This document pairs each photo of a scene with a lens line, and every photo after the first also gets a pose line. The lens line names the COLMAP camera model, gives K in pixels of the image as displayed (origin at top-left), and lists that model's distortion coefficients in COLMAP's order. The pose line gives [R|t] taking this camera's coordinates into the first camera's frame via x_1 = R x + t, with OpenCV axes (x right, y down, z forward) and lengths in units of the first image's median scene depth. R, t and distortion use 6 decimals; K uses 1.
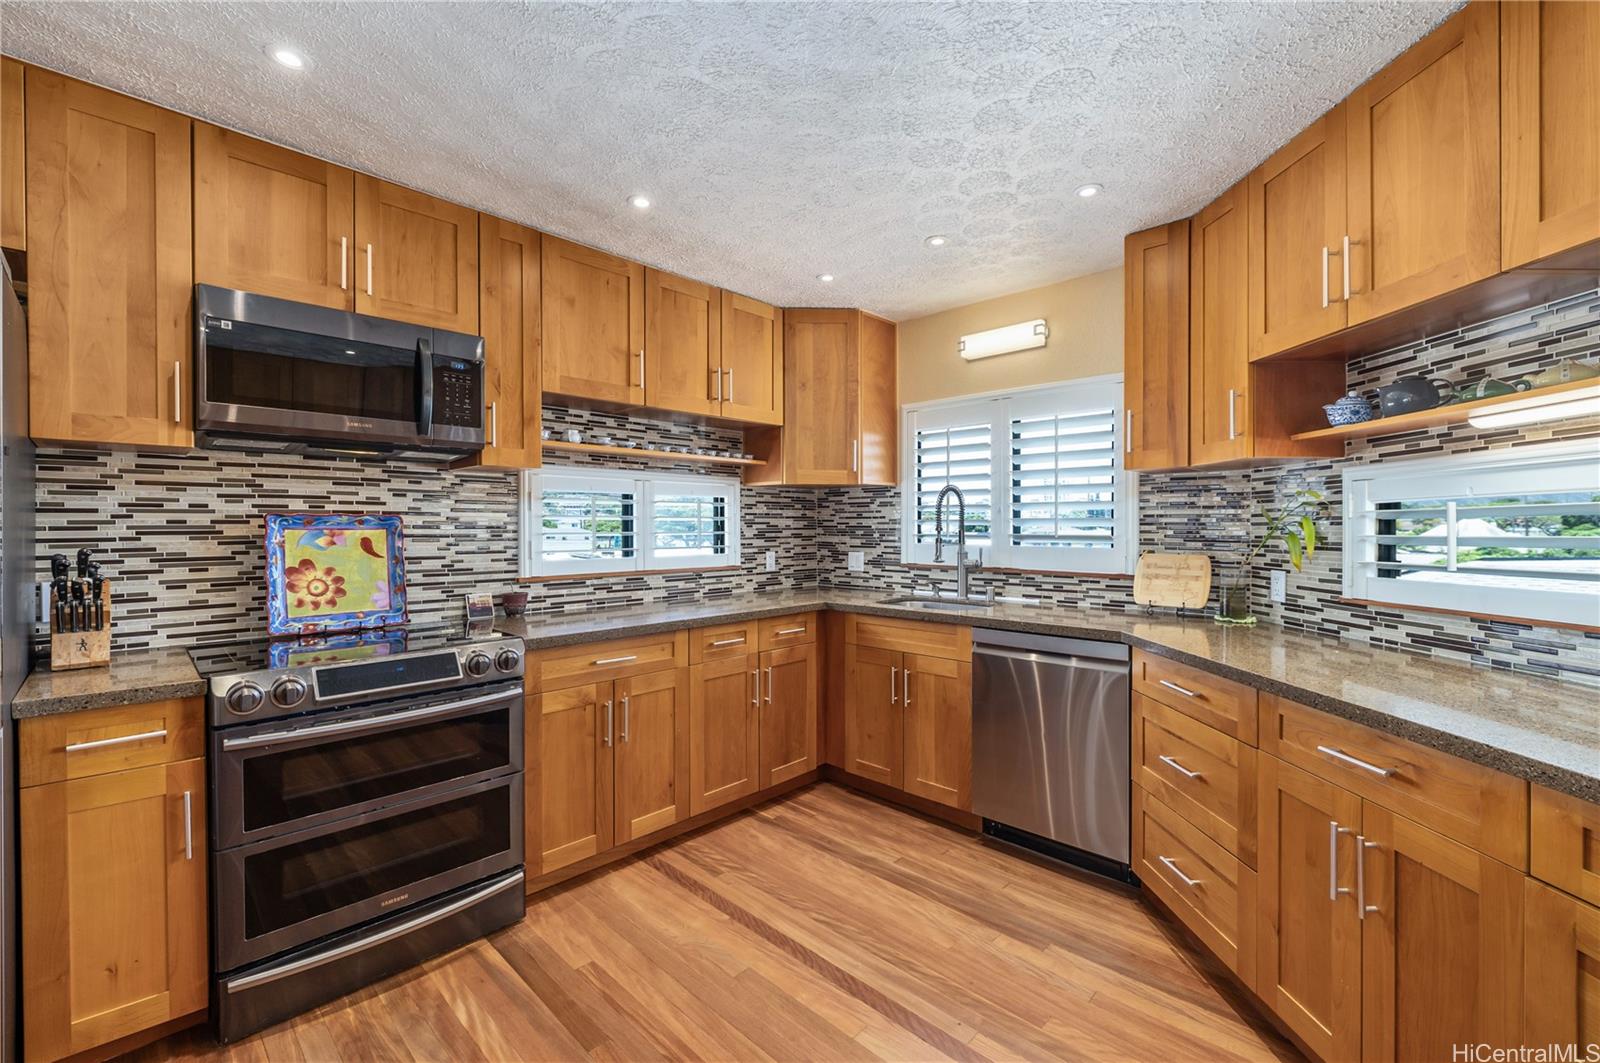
lens RADIAL K [[687.3, 0, 802.1], [0, 687.3, 528.9], [0, 0, 1]] dist [0.001264, 0.000188]
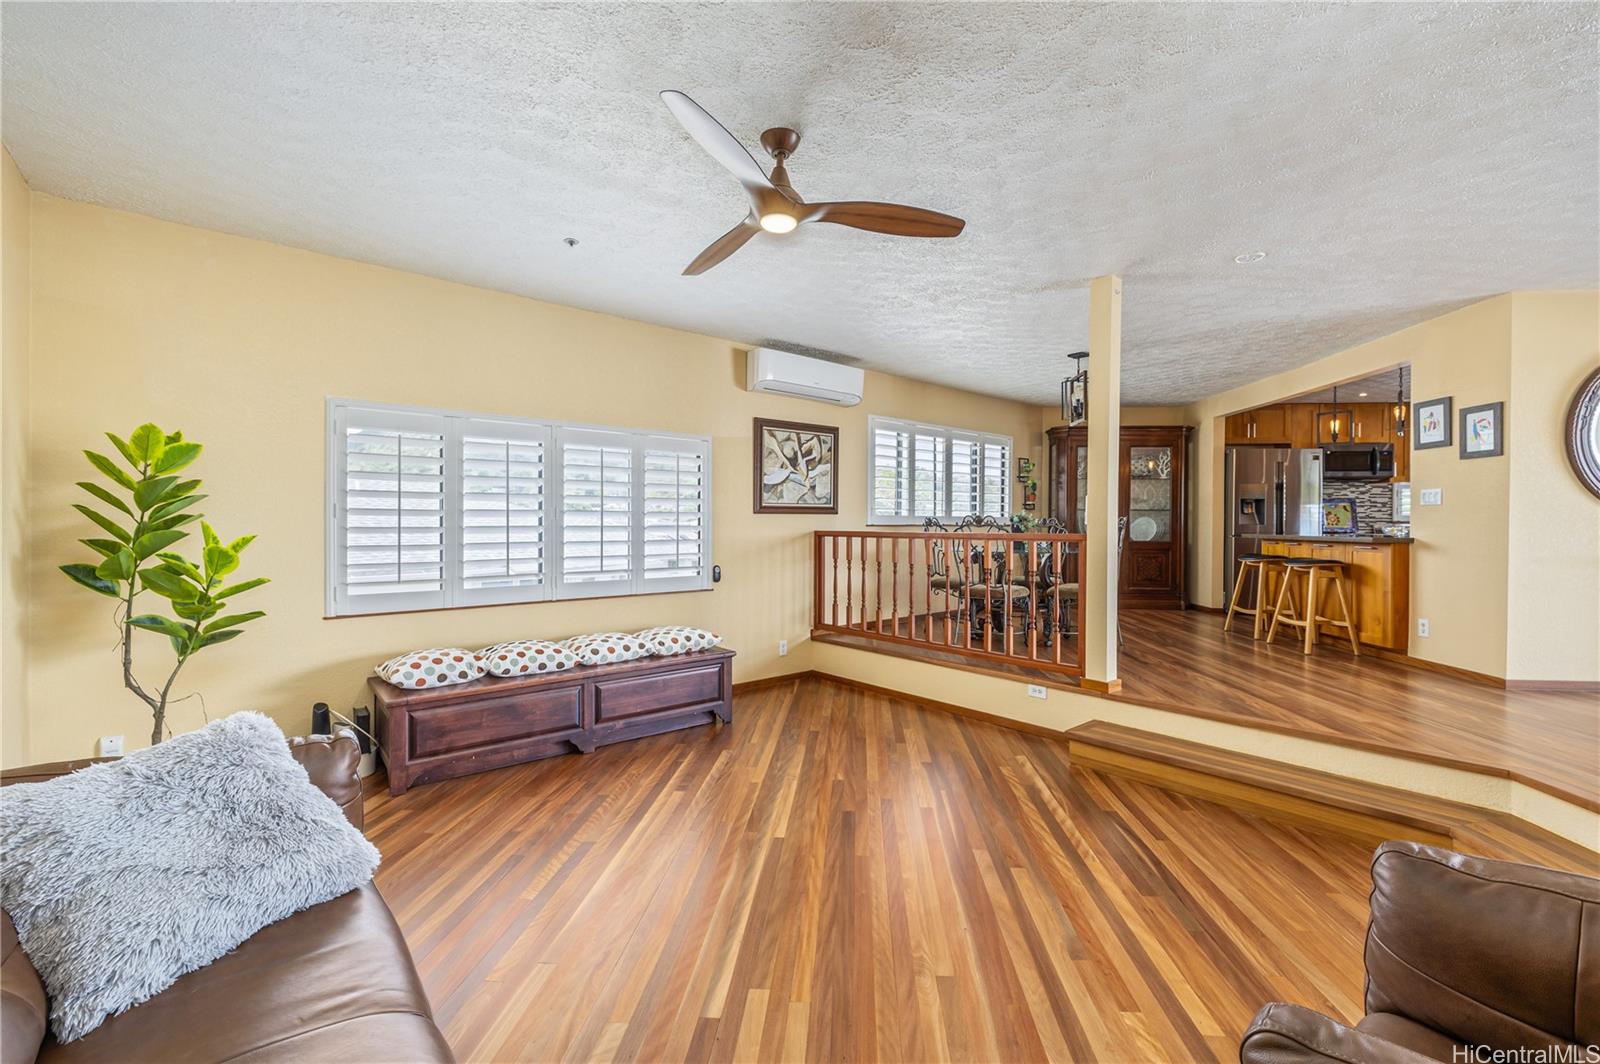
lens RADIAL K [[687.3, 0, 786.5], [0, 687.3, 526.2], [0, 0, 1]] dist [0.001264, 0.000188]
pose [[0.630080, 0.008784, -0.776481, 0.226233], [-0.008125, 0.999956, 0.004719, 0.108210], [0.776488, 0.003335, 0.630123, -2.932490]]
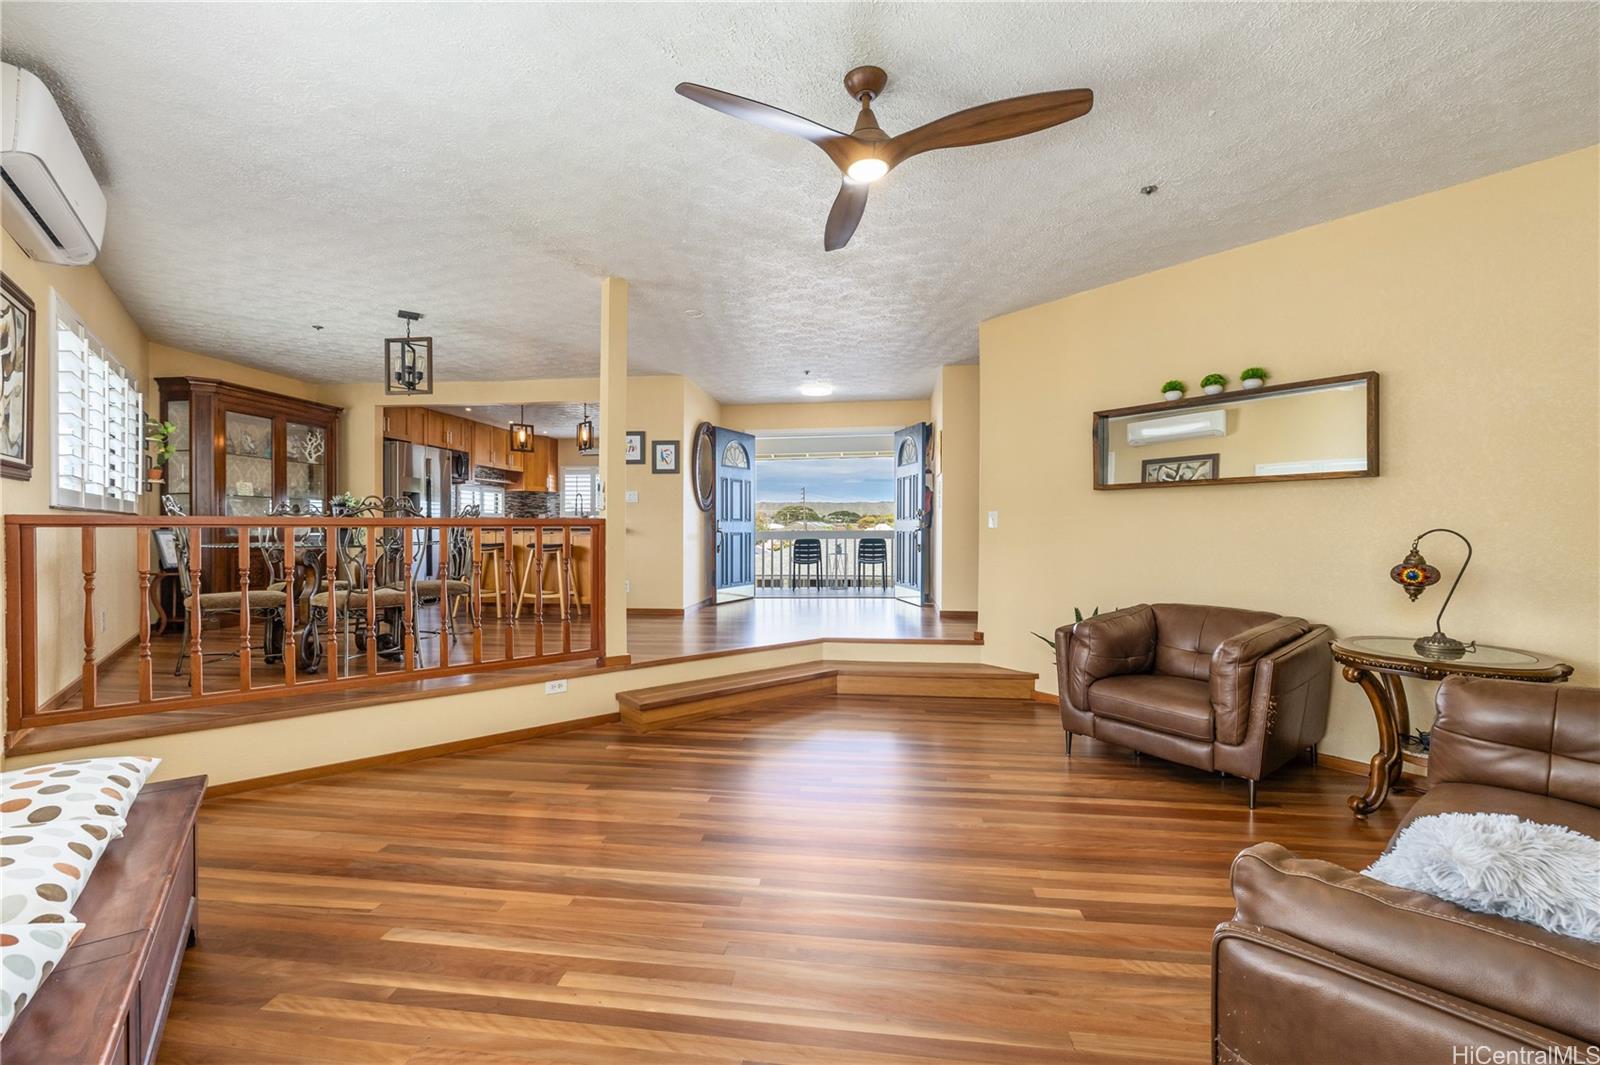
lens RADIAL K [[687.3, 0, 797.9], [0, 687.3, 534.8], [0, 0, 1]] dist [0.001264, 0.000188]
pose [[0.788943, -0.001713, 0.614464, -1.287173], [-0.000681, 0.999993, 0.003663, 0.163832], [-0.614466, -0.003308, 0.788936, -2.977772]]
